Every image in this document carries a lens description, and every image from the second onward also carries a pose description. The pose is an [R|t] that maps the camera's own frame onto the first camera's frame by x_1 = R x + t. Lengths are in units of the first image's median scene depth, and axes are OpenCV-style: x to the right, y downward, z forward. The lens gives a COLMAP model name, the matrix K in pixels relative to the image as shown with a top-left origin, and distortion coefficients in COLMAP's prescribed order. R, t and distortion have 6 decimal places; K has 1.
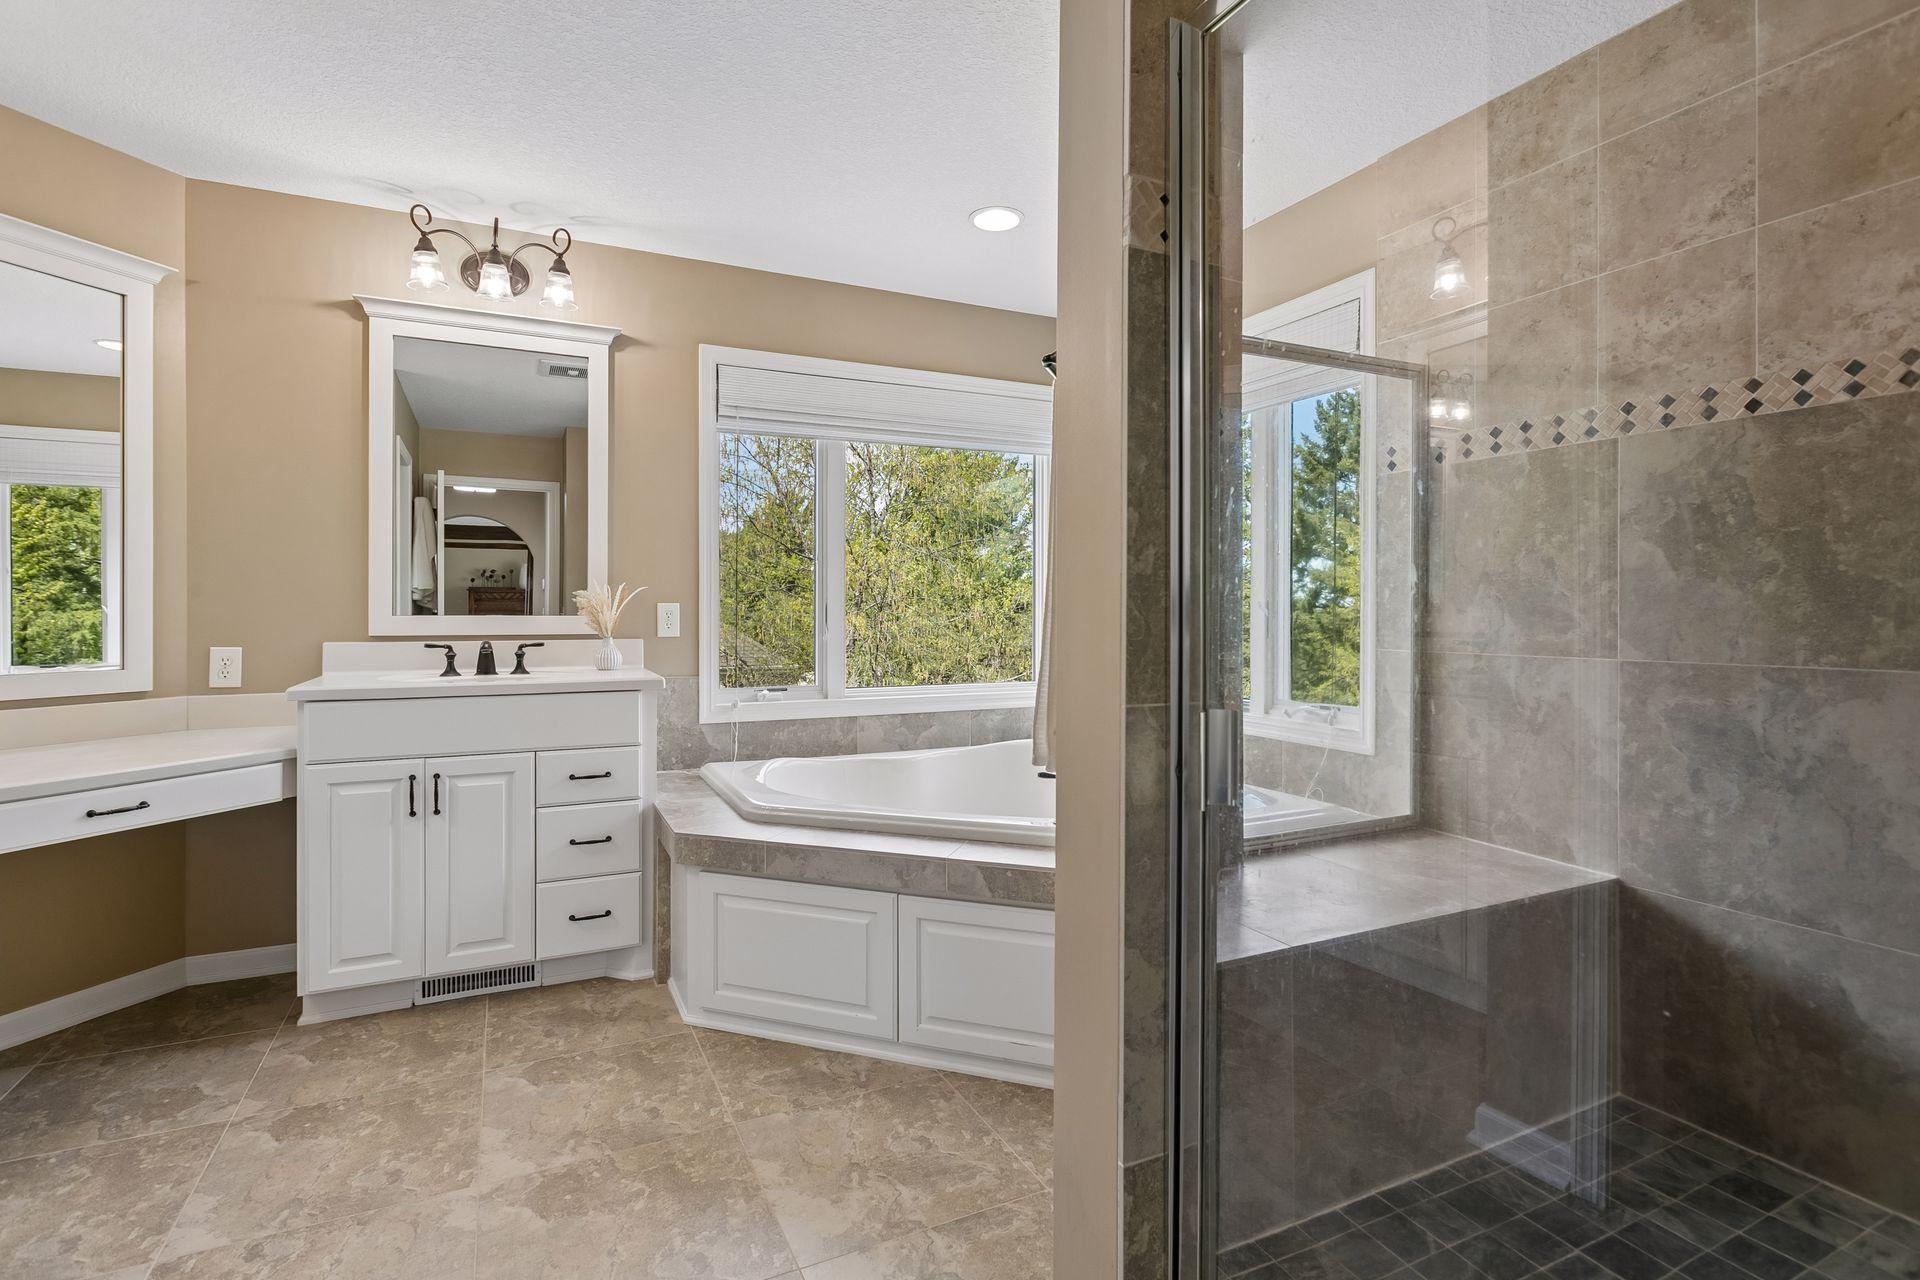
lens RADIAL K [[898.8, 0, 955.3], [0, 898.8, 623.2], [0, 0, 1]] dist [-0.002663, -0.001128]
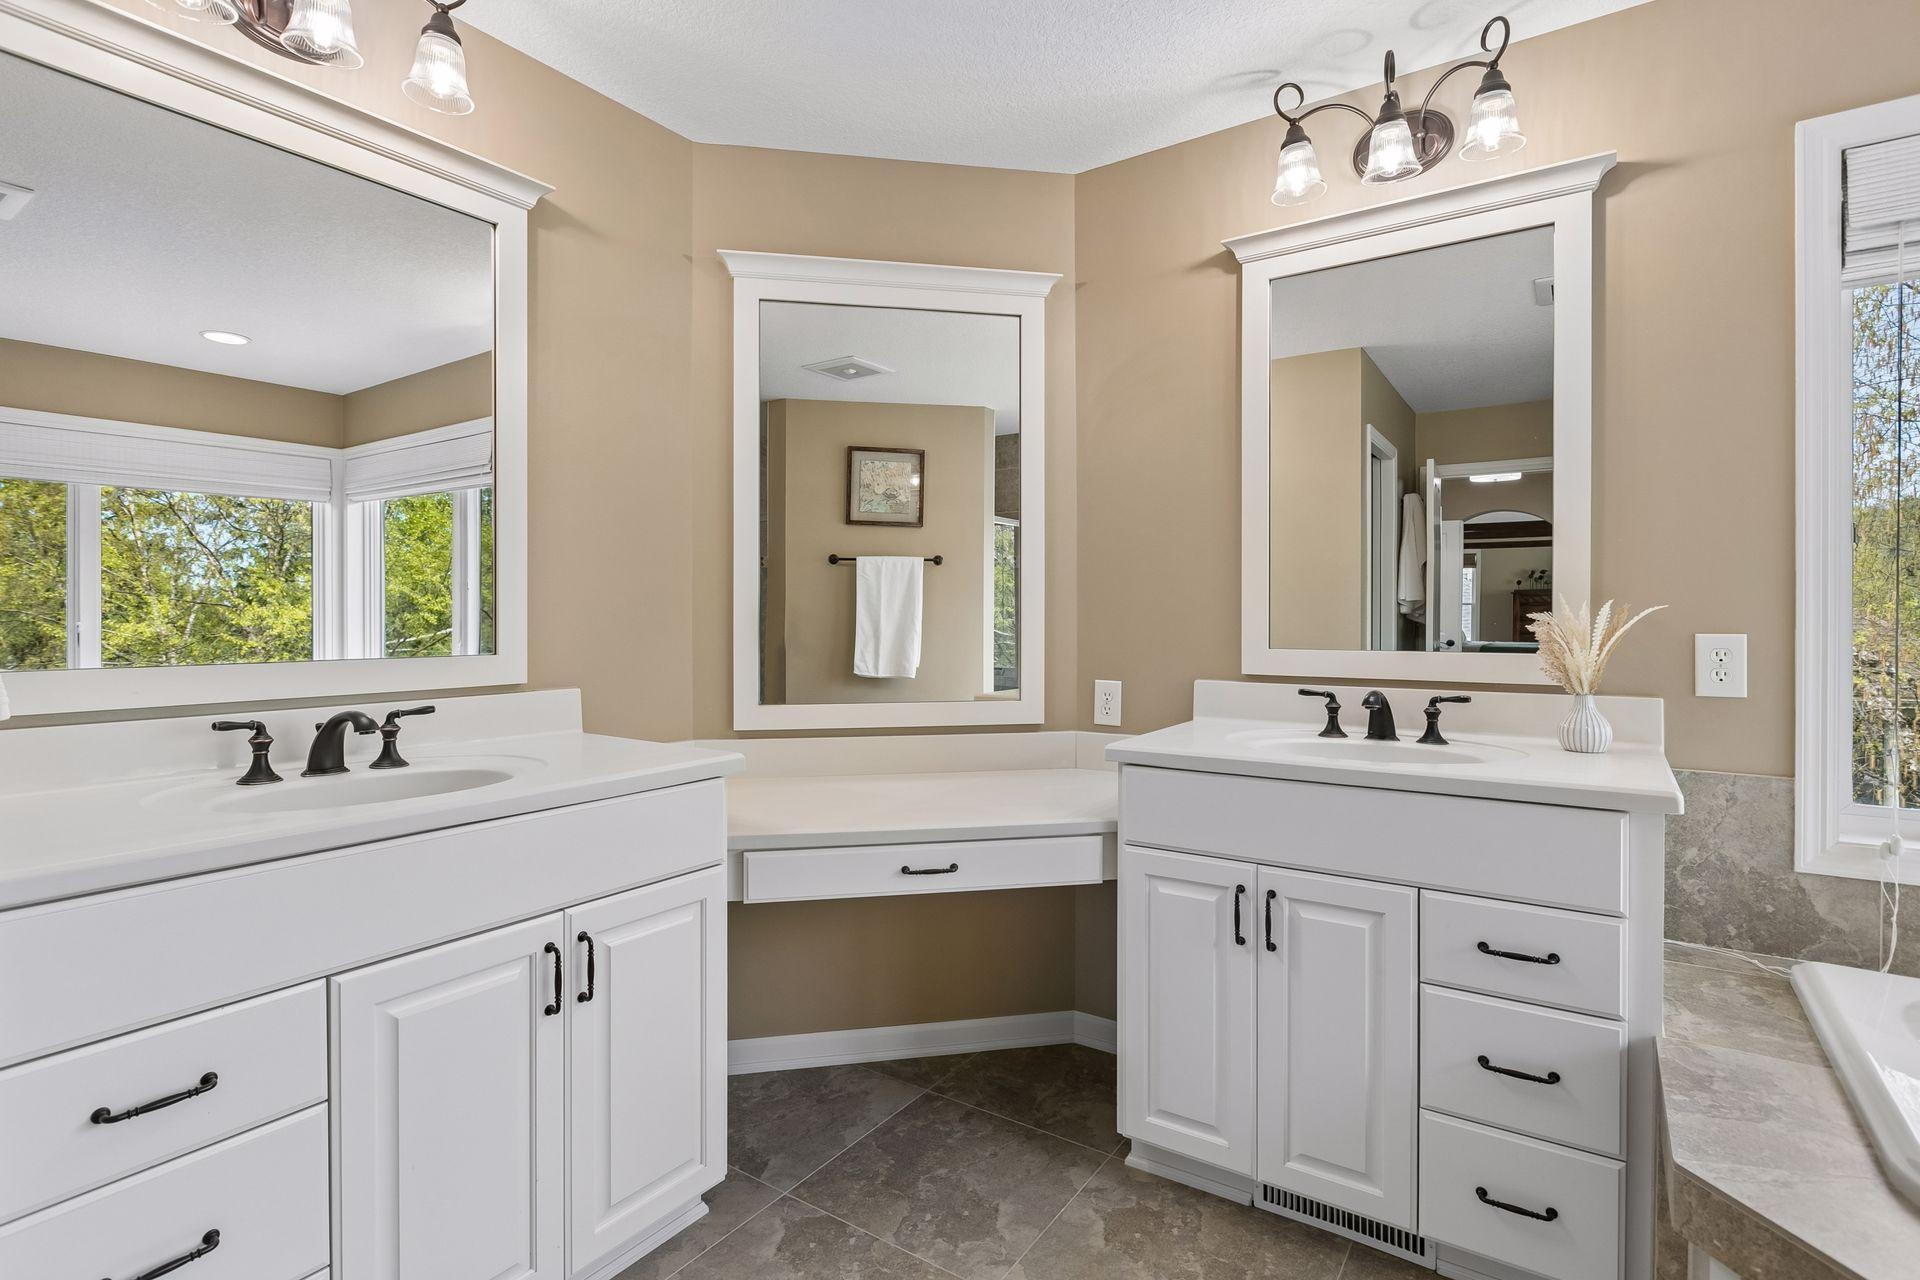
lens RADIAL K [[898.8, 0, 992.8], [0, 898.8, 614.0], [0, 0, 1]] dist [-0.002663, -0.001128]
pose [[0.491508, 0.000819, -0.870873, -0.080258], [-0.009290, 0.999948, -0.004303, -0.032474], [0.870824, 0.010205, 0.491490, 0.427184]]
